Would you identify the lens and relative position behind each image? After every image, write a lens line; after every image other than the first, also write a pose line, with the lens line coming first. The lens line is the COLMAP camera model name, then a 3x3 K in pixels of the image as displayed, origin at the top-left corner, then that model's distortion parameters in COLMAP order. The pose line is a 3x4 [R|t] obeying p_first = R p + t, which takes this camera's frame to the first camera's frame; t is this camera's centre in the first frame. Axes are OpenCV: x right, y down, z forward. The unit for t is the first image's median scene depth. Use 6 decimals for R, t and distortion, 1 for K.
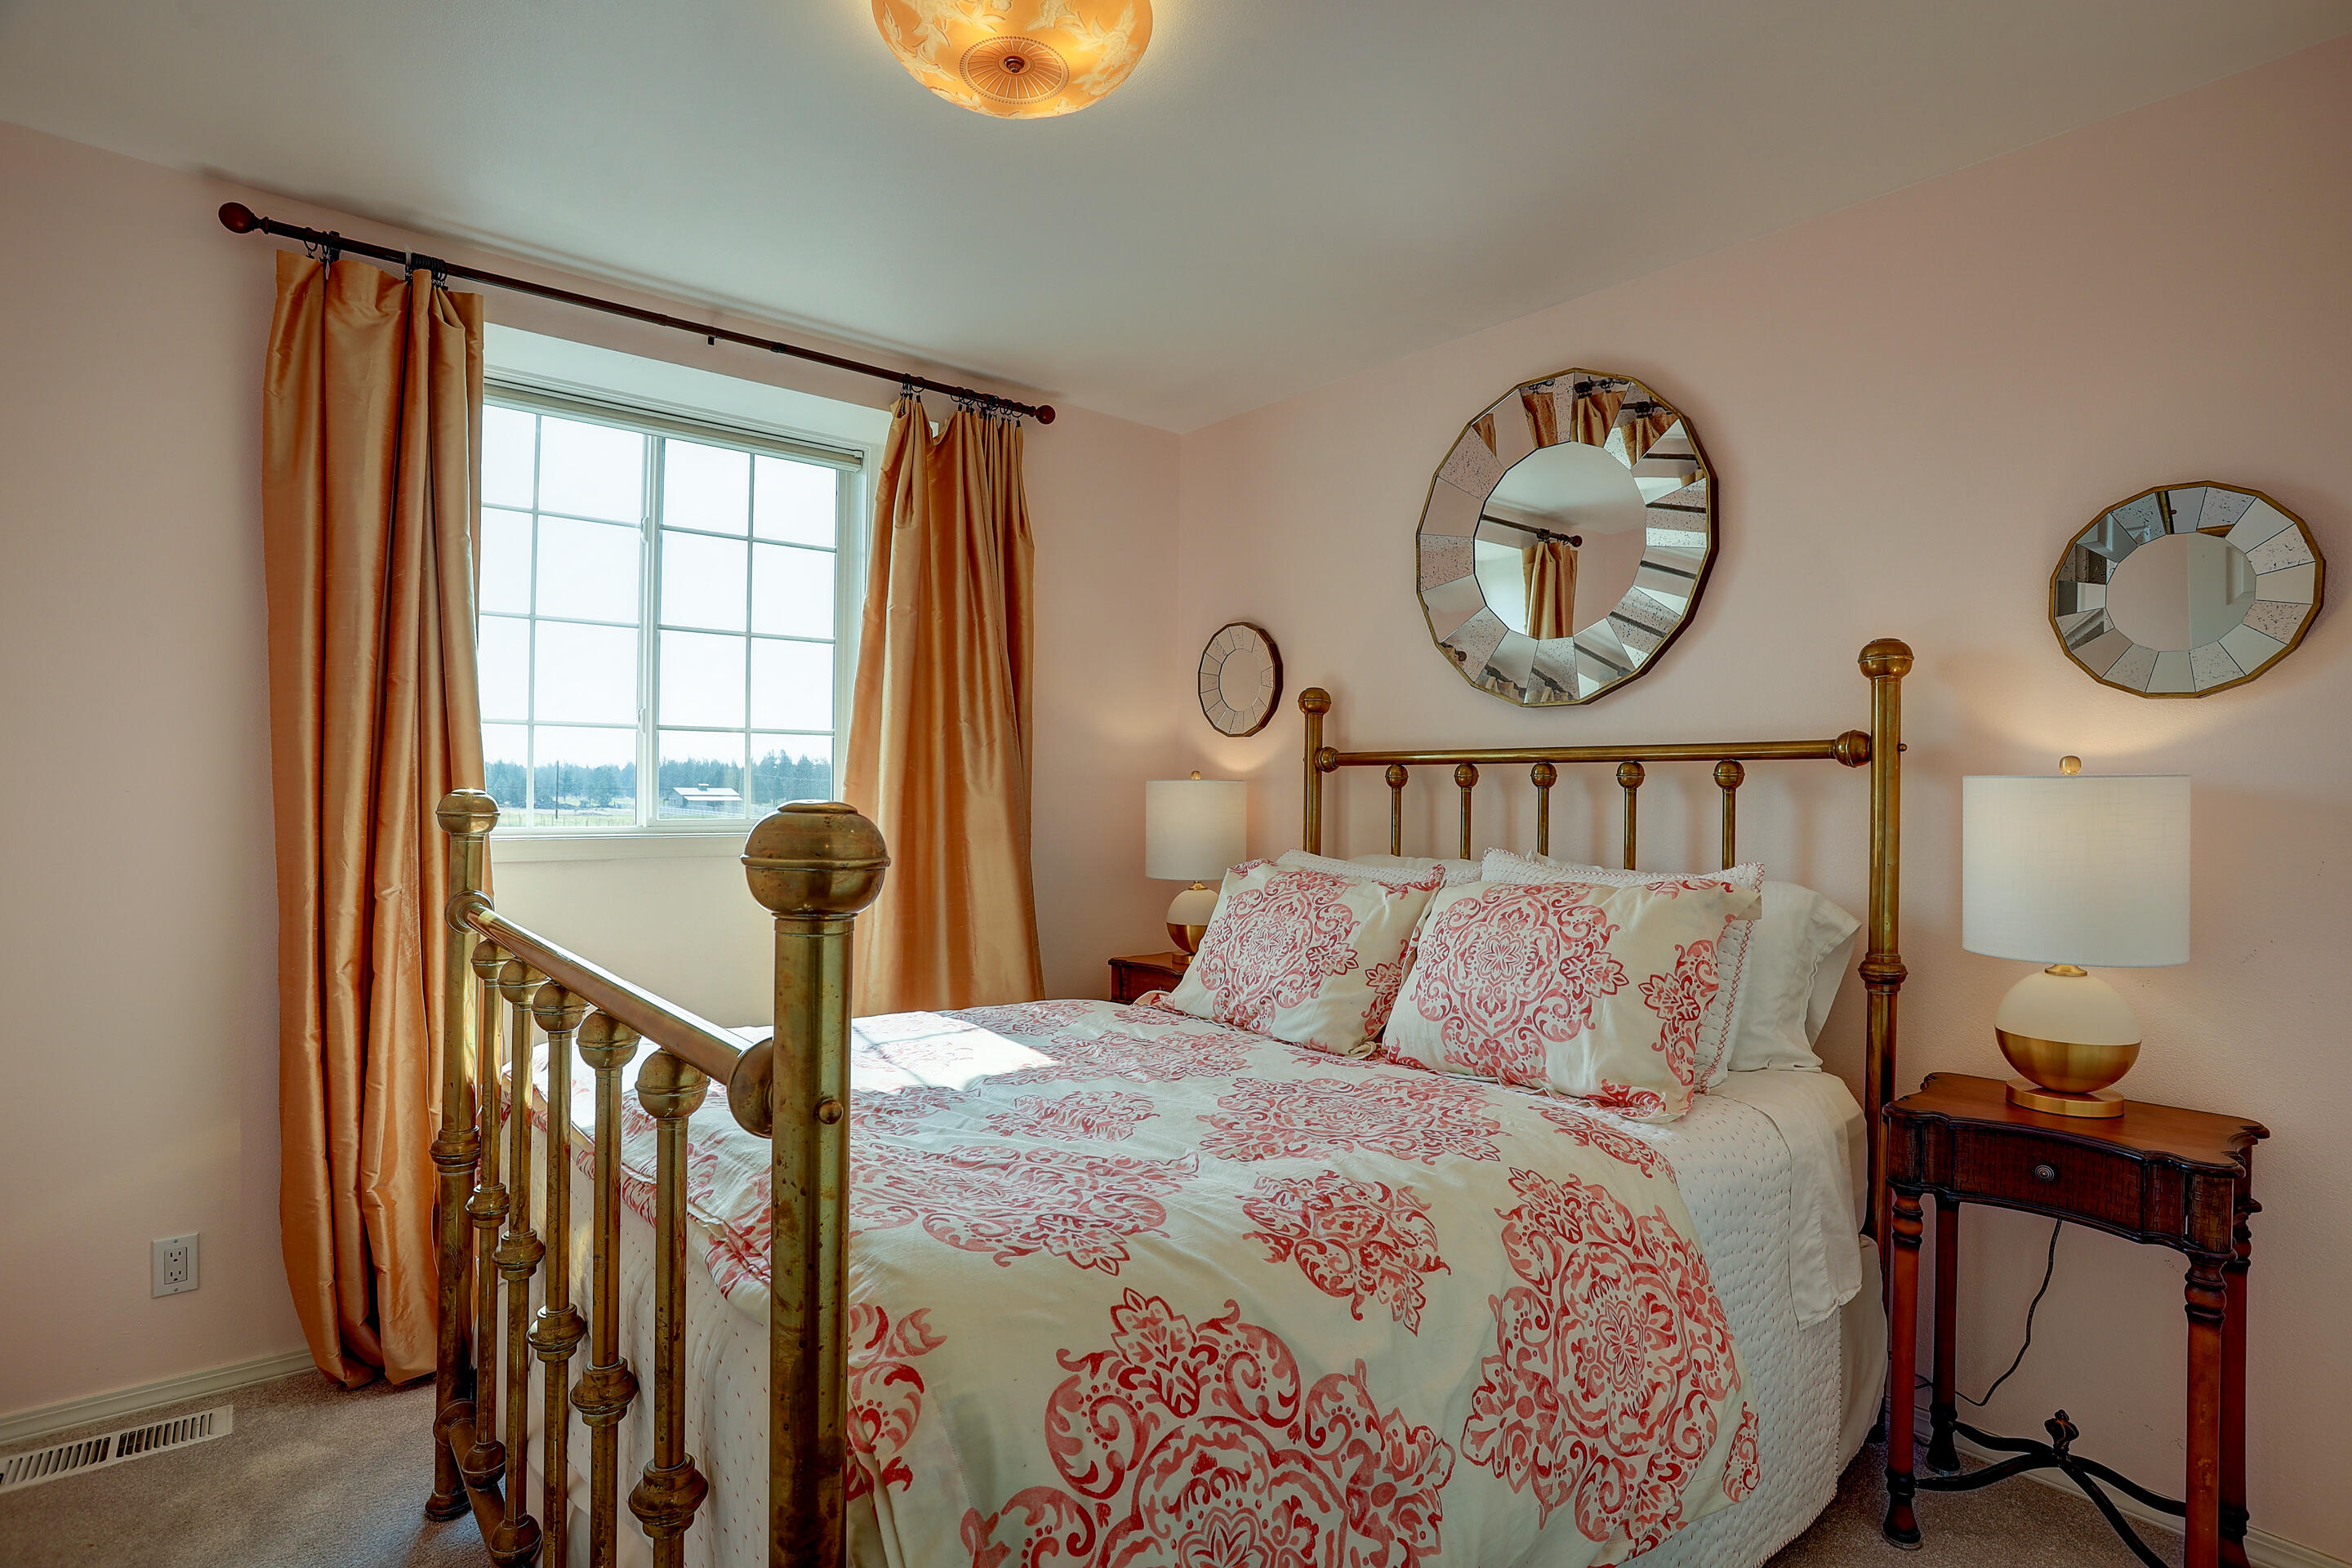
lens RADIAL K [[1152.3, 0, 1142.1], [0, 1152.3, 775.7], [0, 0, 1]] dist [-0.071223, 0.028968]
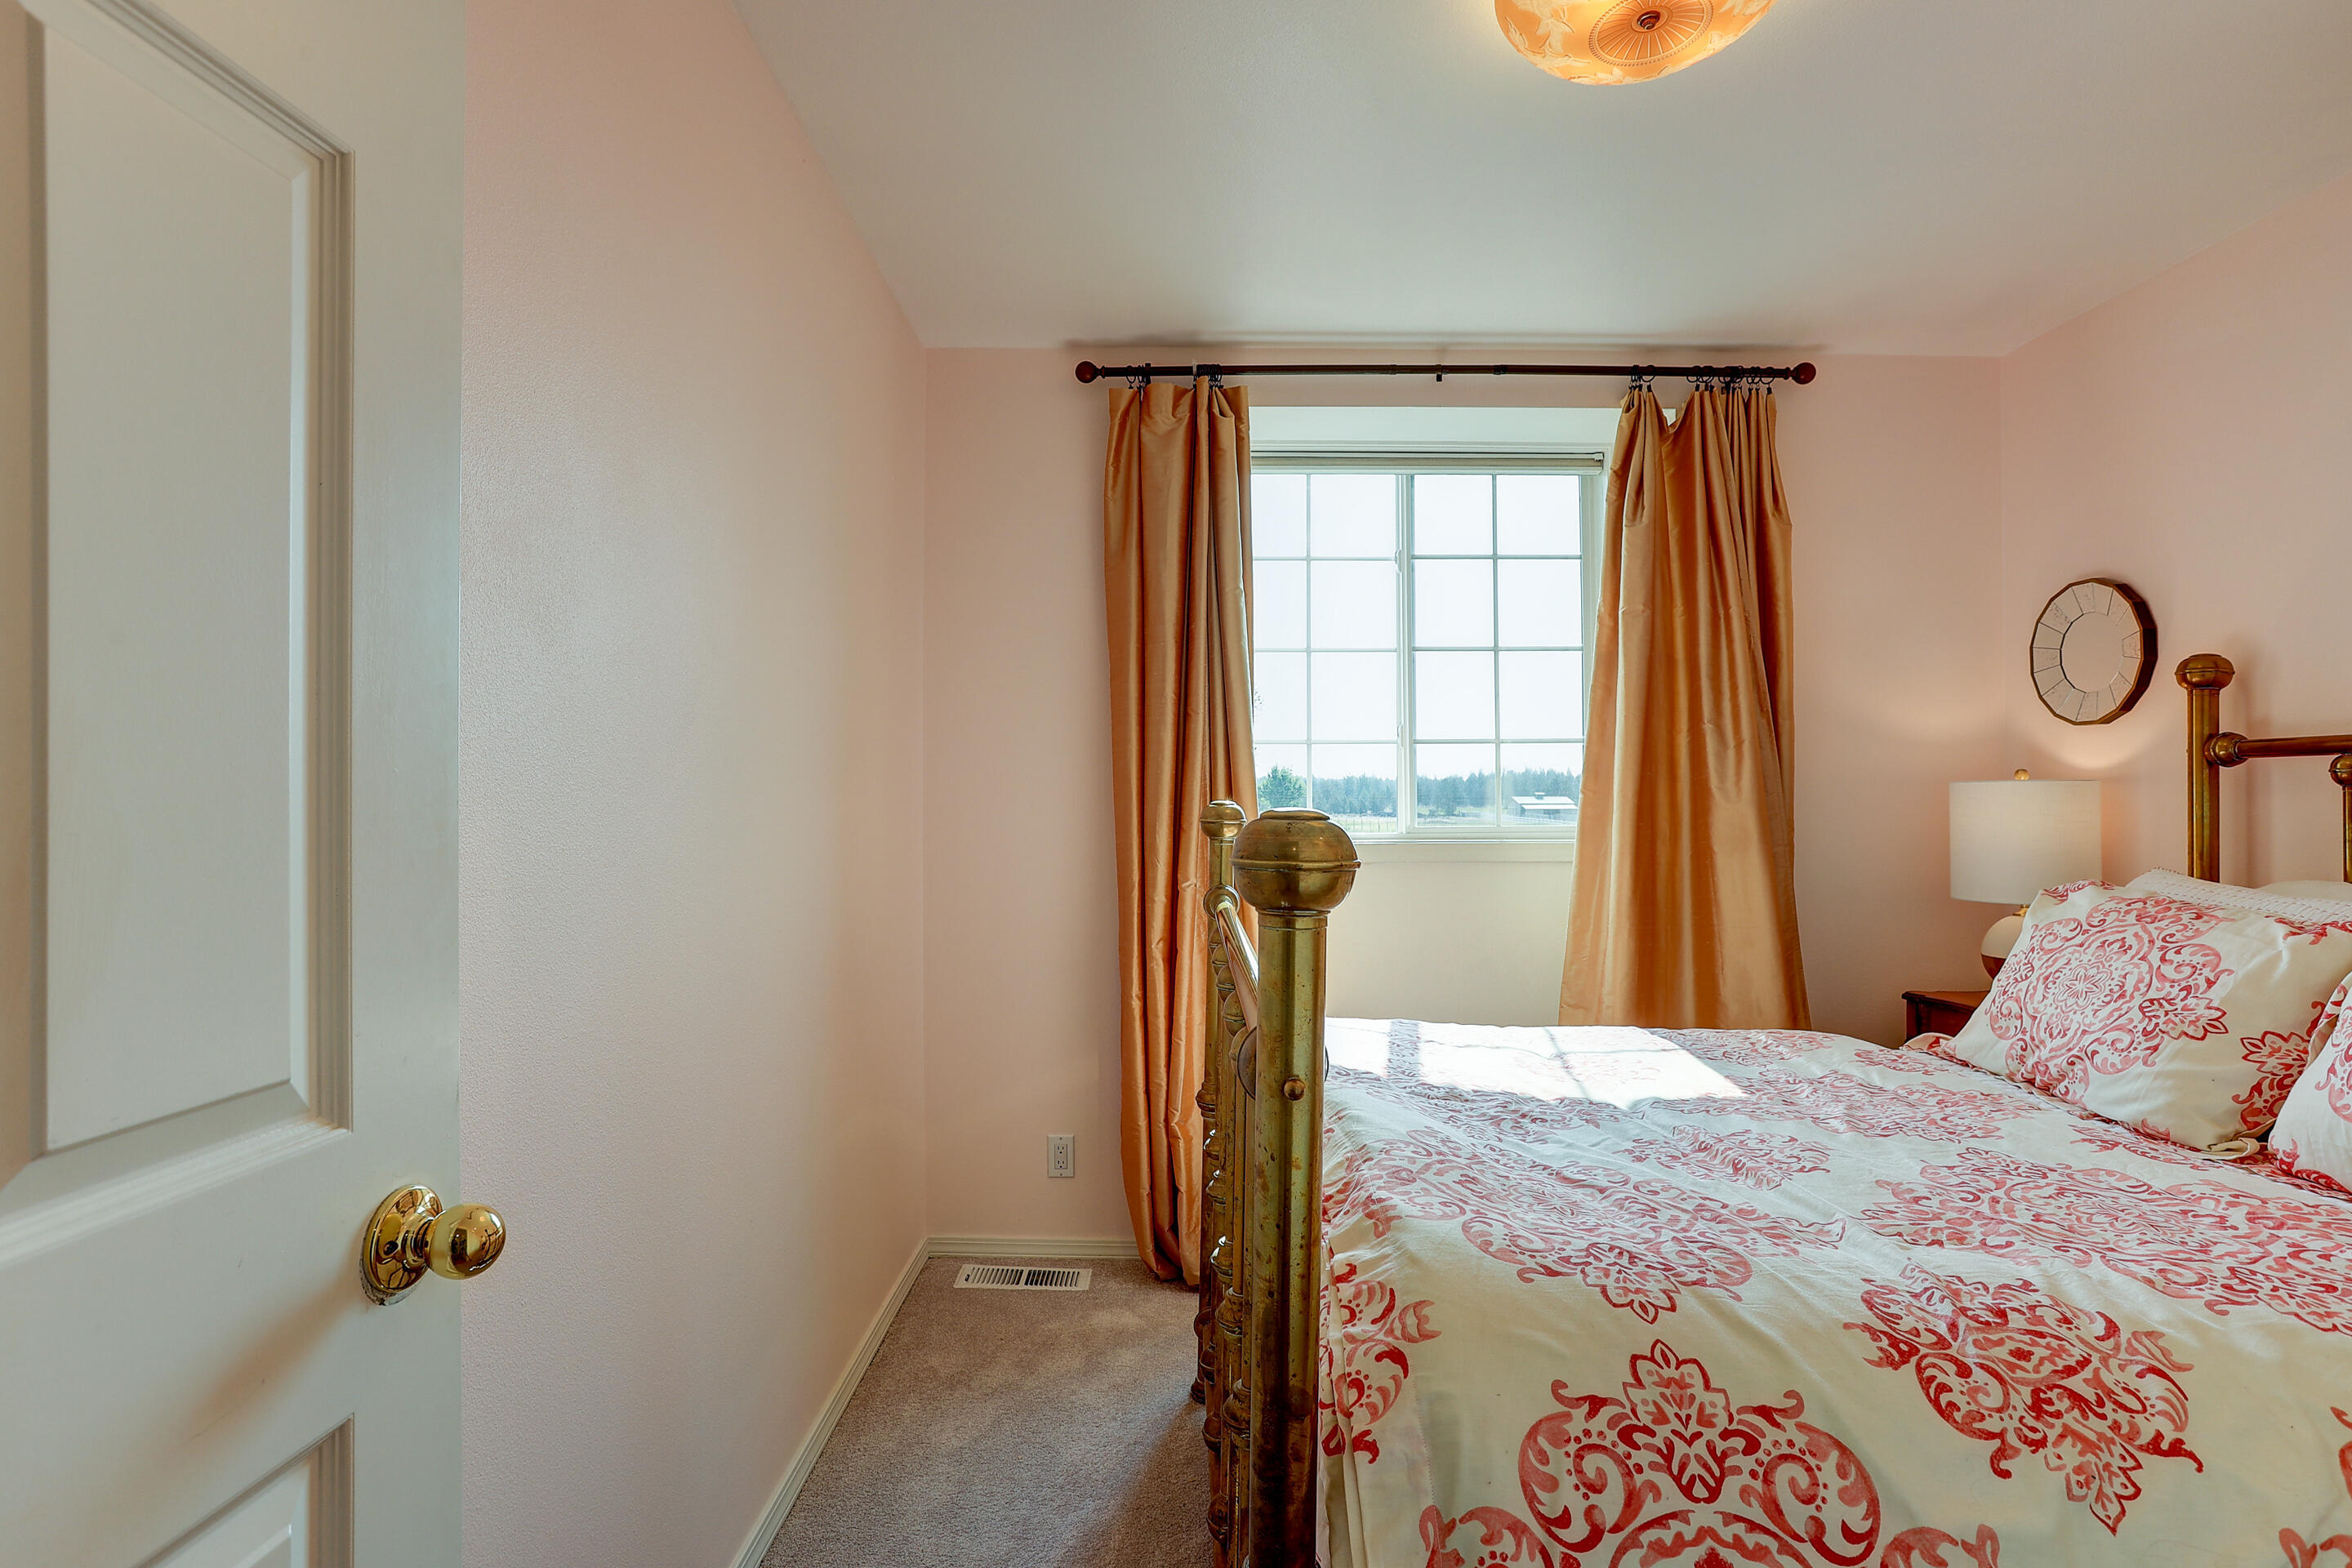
lens RADIAL K [[1152.3, 0, 1190.0], [0, 1152.3, 770.3], [0, 0, 1]] dist [-0.071223, 0.028968]
pose [[0.759988, -0.025296, -0.649444, 0.157534], [0.016465, 0.999671, -0.019670, 0.003460], [0.649728, 0.004256, 0.760155, 0.039180]]
